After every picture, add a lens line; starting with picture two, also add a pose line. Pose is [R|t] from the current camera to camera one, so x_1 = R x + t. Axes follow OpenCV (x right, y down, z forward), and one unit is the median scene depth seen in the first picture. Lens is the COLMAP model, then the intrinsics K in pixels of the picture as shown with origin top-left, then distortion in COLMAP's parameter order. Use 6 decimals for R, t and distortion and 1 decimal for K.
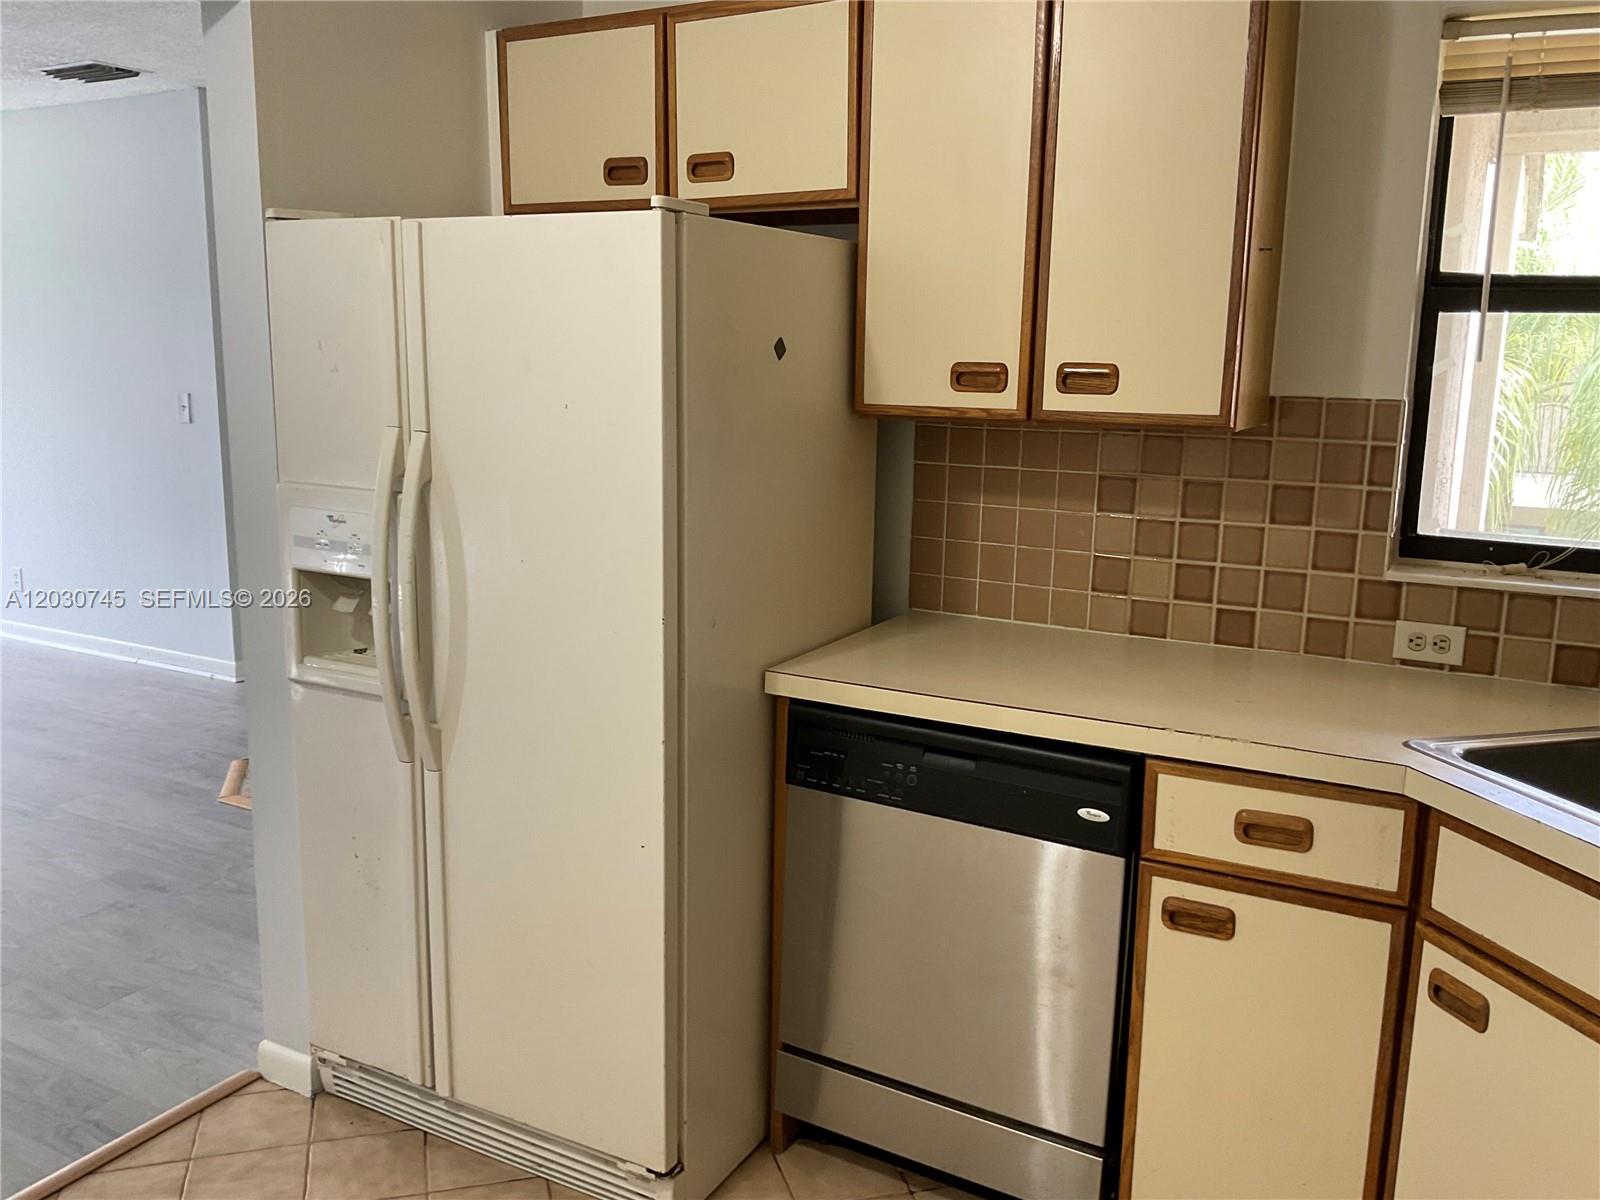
lens RADIAL K [[1276.9, 0, 831.6], [0, 1276.9, 658.1], [0, 0, 1]] dist [-0.034949, -0.004970]
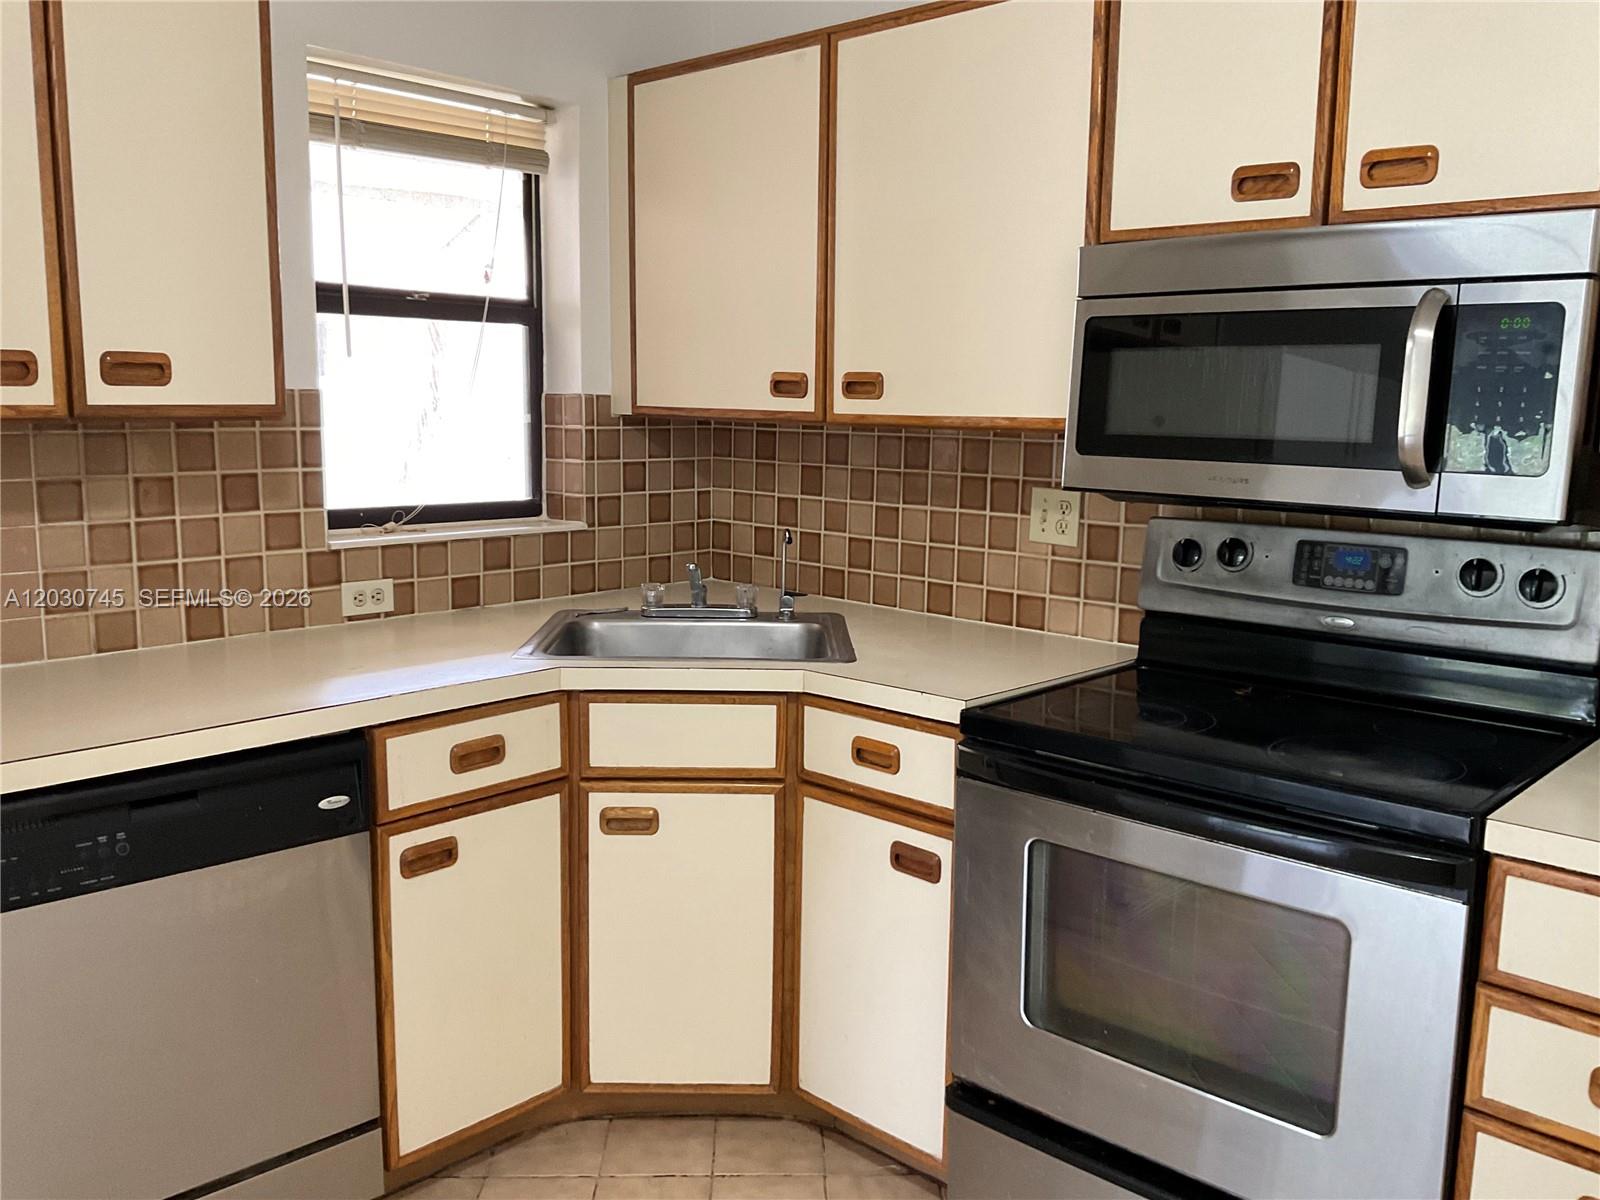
lens RADIAL K [[1352.9, 0, 795.8], [0, 1352.9, 606.8], [0, 0, 1]] dist [0.095429, -0.066156]
pose [[0.240516, -0.167262, 0.956125, -0.646909], [0.203157, 0.971898, 0.118917, -0.074234], [-0.949147, 0.165643, 0.267737, 0.298031]]
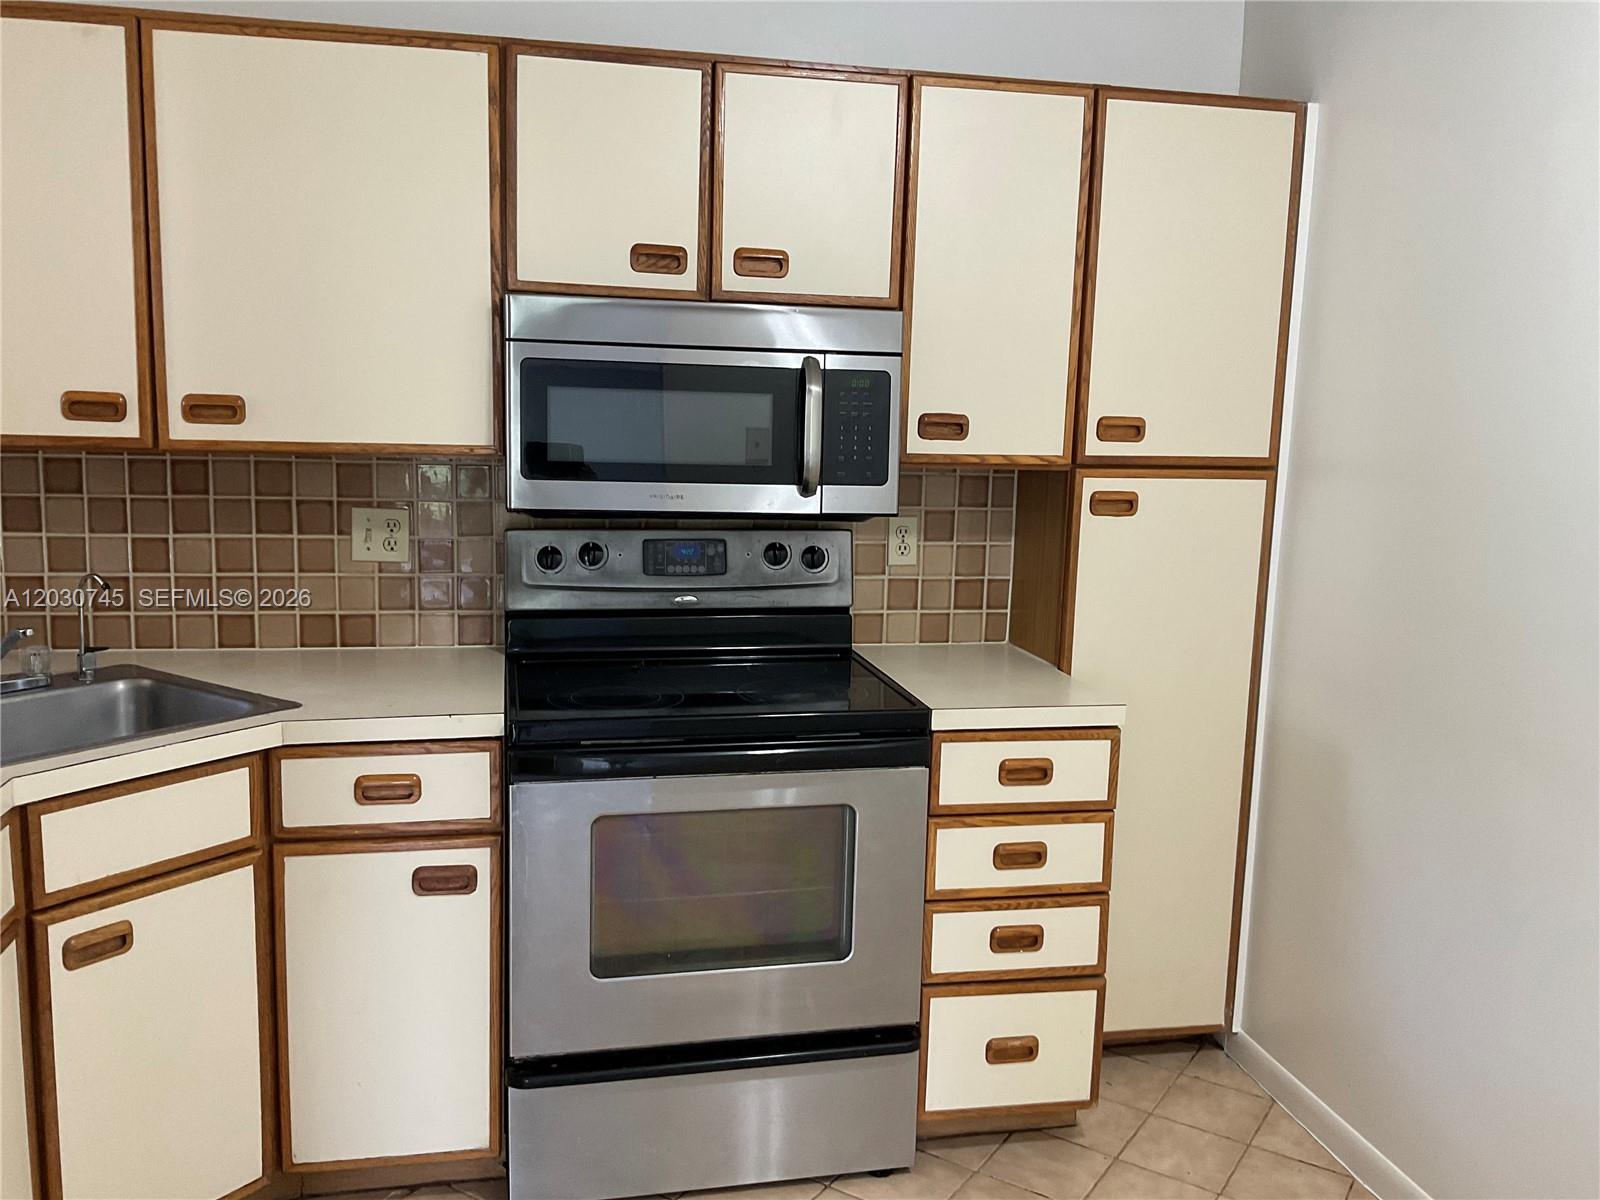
lens RADIAL K [[1352.9, 0, 802.3], [0, 1352.9, 601.9], [0, 0, 1]] dist [0.095429, -0.066156]
pose [[-0.658482, -0.146098, 0.738280, -0.610149], [0.128272, 0.944837, 0.301380, -0.241686], [-0.741585, 0.293154, -0.603417, 0.913144]]
